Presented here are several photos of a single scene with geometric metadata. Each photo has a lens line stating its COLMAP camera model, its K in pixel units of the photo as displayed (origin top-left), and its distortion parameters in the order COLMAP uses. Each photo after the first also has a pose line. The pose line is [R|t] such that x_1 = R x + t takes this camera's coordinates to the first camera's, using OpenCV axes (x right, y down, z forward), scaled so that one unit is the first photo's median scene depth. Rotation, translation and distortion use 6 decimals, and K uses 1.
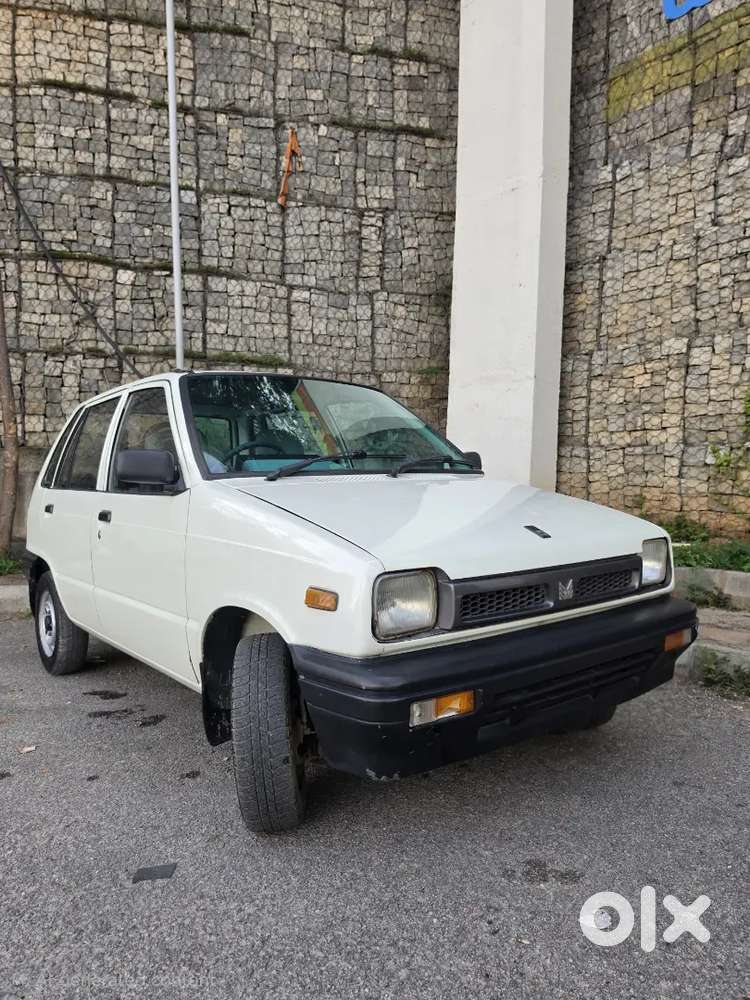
lens RADIAL K [[705.3, 0, 371.5], [0, 705.3, 500.3], [0, 0, 1]] dist [0.134436, -0.234979]
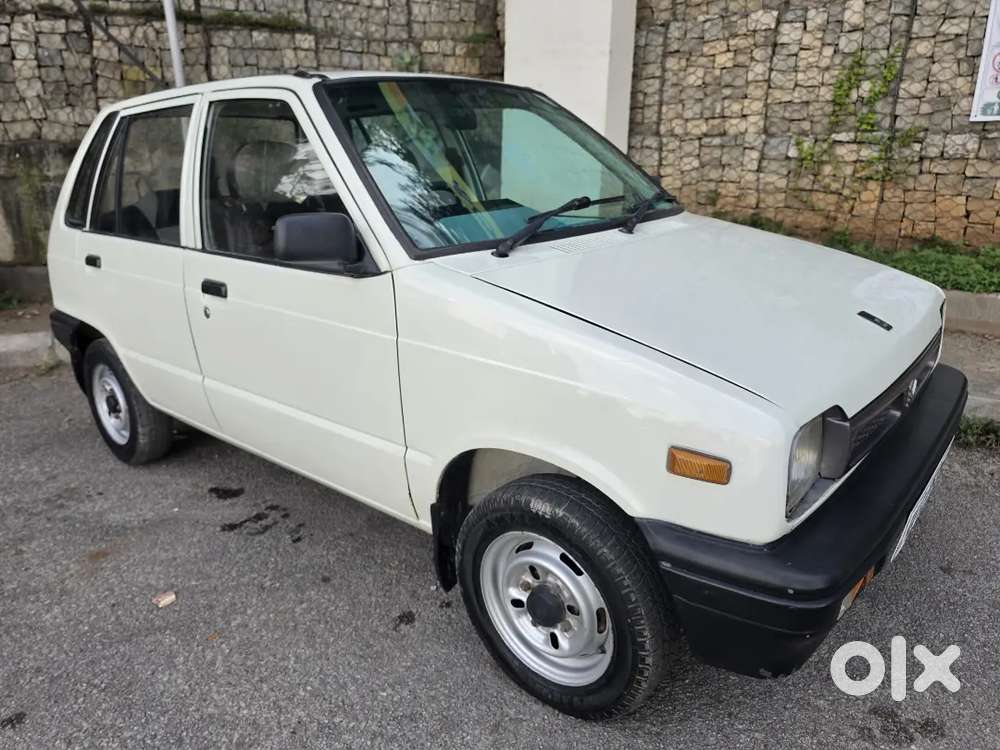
lens RADIAL K [[716.7, 0, 500.0], [0, 716.7, 375.0], [0, 0, 1]] dist [0.002655, -0.011454]
pose [[0.979827, -0.071197, 0.186737, -0.090981], [0.017943, 0.961957, 0.272612, -0.033984], [-0.199042, -0.263761, 0.943829, 0.092521]]
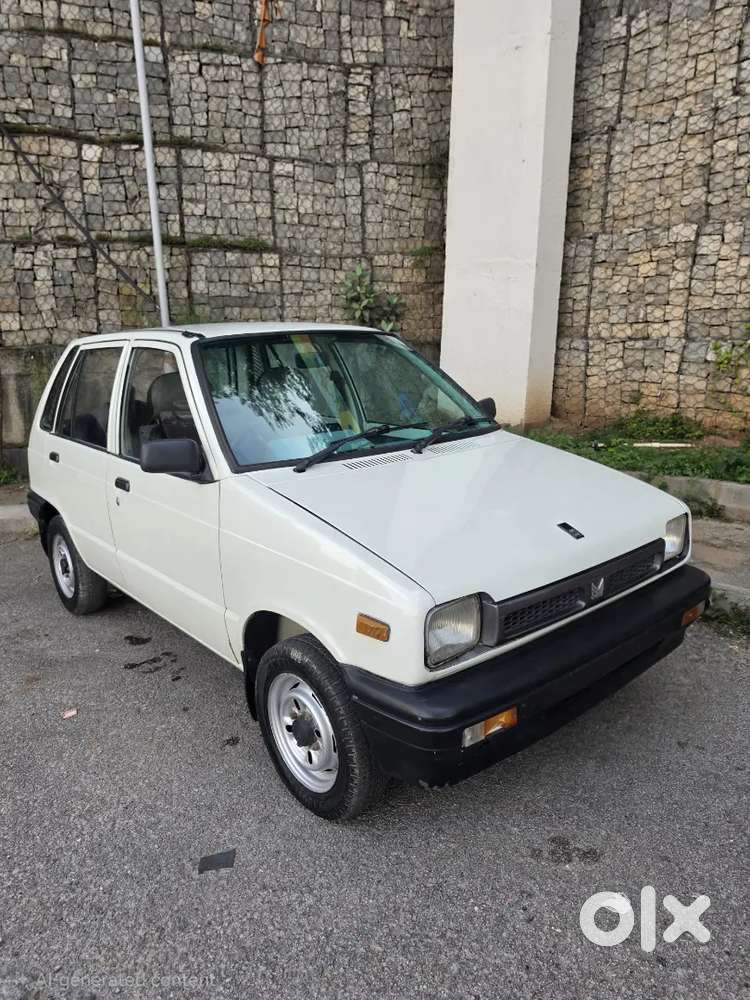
lens RADIAL K [[714.9, 0, 375.0], [0, 714.9, 500.0], [0, 0, 1]] dist [0.053072, -0.060149]
pose [[0.999364, -0.021945, 0.028111, -0.019182], [0.015907, 0.979787, 0.199408, -0.059416], [-0.031919, -0.198834, 0.979513, 0.003180]]
